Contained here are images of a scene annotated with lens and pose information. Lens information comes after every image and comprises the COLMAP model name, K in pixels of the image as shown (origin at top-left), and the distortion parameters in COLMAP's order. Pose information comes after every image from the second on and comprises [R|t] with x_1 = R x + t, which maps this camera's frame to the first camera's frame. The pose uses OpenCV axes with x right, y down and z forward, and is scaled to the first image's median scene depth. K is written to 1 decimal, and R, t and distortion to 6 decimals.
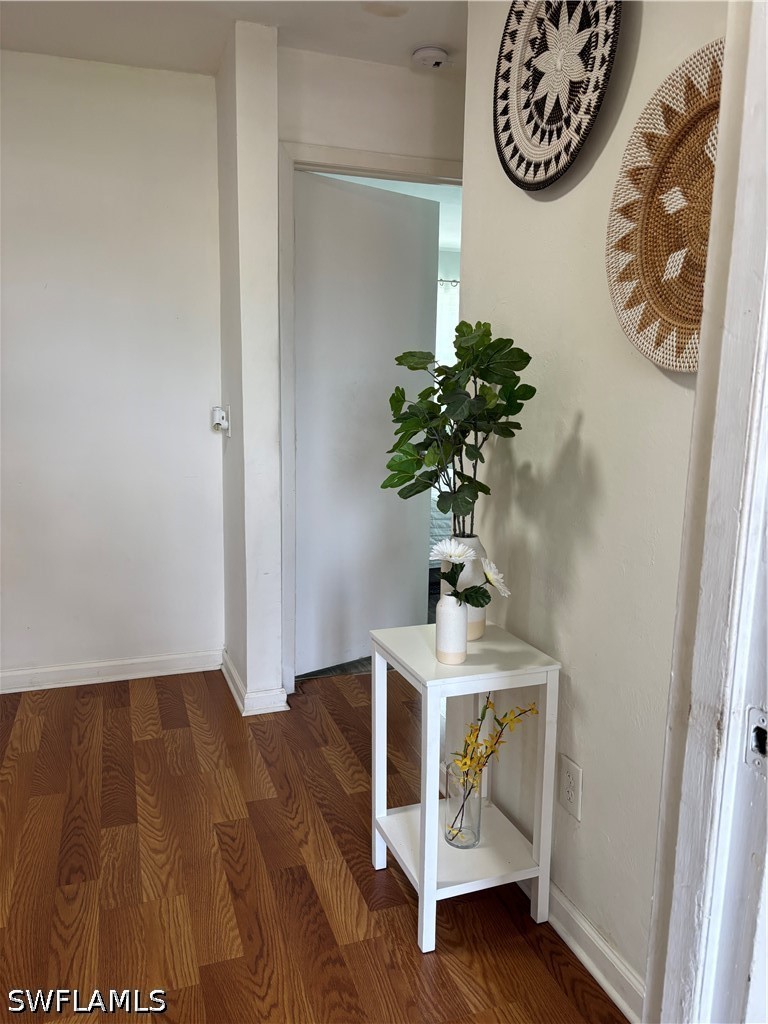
lens RADIAL K [[775.5, 0, 384.0], [0, 775.5, 512.0], [0, 0, 1]] dist [0.057967, -0.063915]
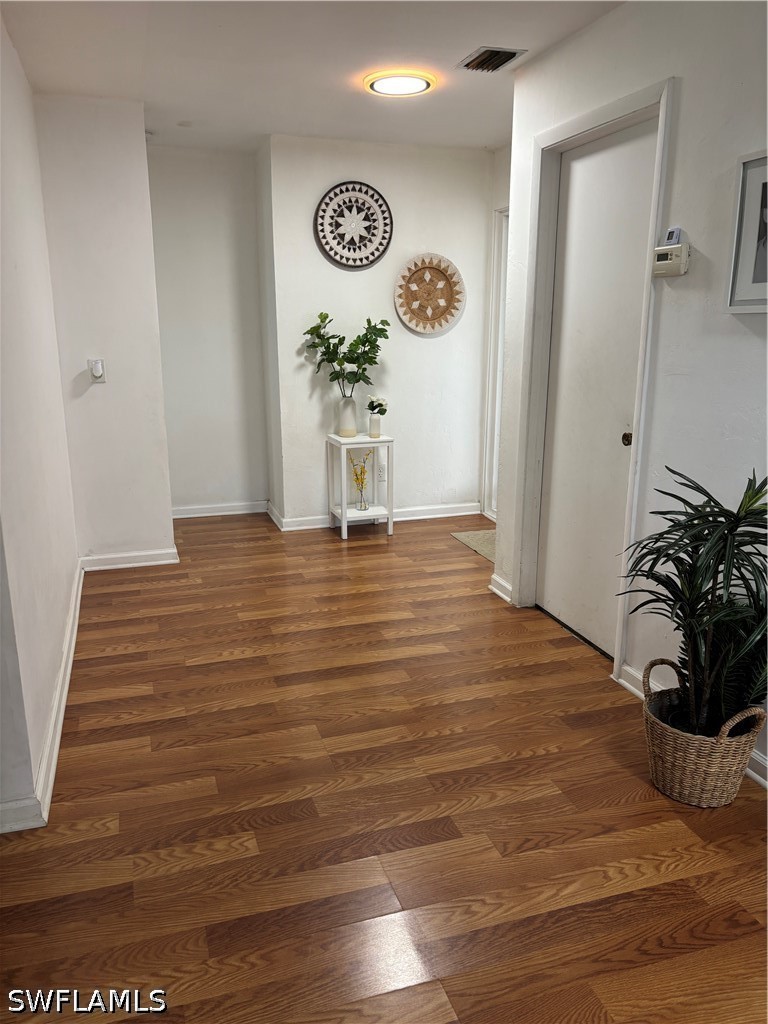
lens RADIAL K [[768.4, 0, 379.8], [0, 768.4, 518.0], [0, 0, 1]] dist [0.054655, -0.061411]
pose [[0.023608, -0.257751, 0.965923, -2.710471], [0.167773, 0.953511, 0.250339, -0.228778], [-0.985543, 0.156146, 0.065754, 0.844747]]
